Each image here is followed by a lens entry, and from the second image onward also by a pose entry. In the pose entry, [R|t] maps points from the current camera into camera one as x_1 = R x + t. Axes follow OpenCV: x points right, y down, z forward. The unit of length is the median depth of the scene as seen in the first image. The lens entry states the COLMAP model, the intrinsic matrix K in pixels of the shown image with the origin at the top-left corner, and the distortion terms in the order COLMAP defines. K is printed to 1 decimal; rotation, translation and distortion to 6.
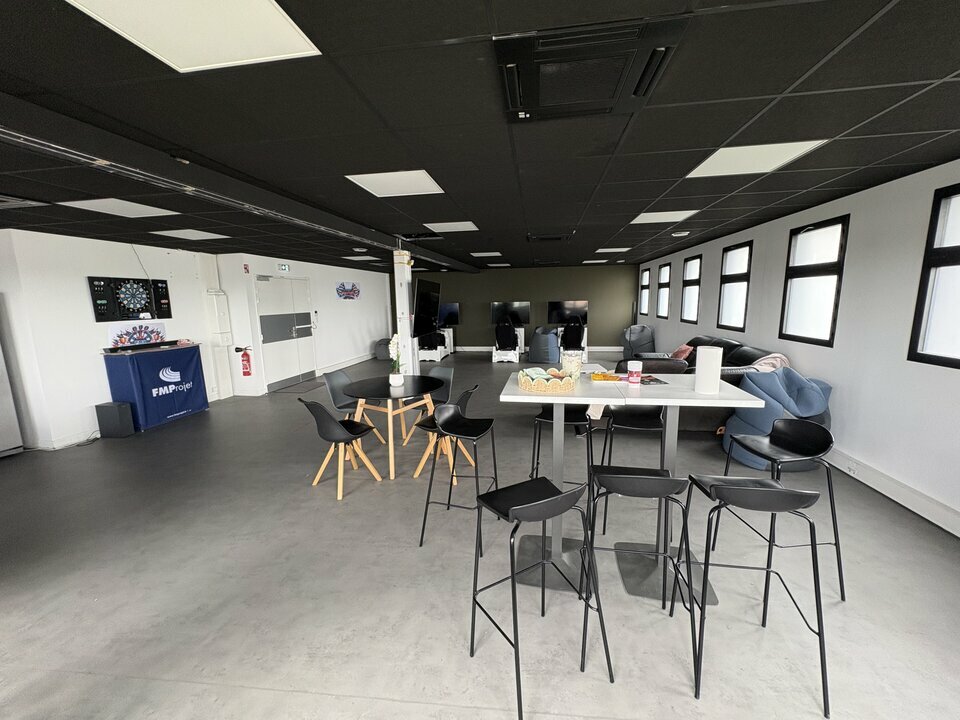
lens RADIAL K [[382.6, 0, 480.8], [0, 382.6, 365.8], [0, 0, 1]] dist [-0.000121, -0.000814]
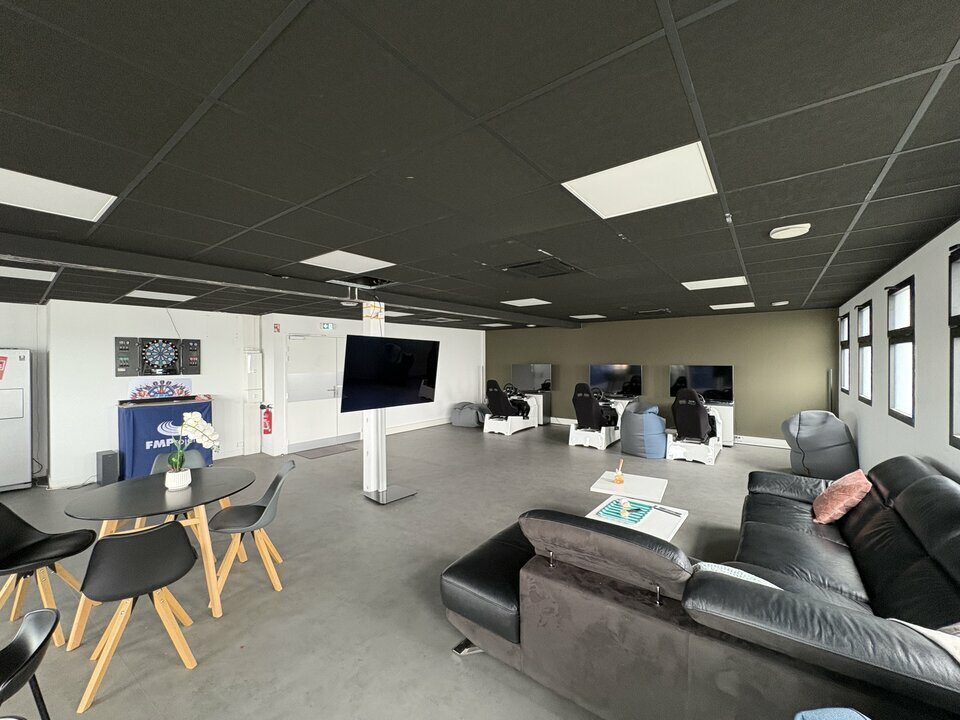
lens RADIAL K [[382.6, 0, 481.9], [0, 382.6, 360.2], [0, 0, 1]] dist [-0.000121, -0.000814]
pose [[0.878979, 0.017634, -0.476534, 0.396453], [-0.094506, 0.985936, -0.137835, -0.091050], [0.467401, 0.166190, 0.868284, 0.434580]]
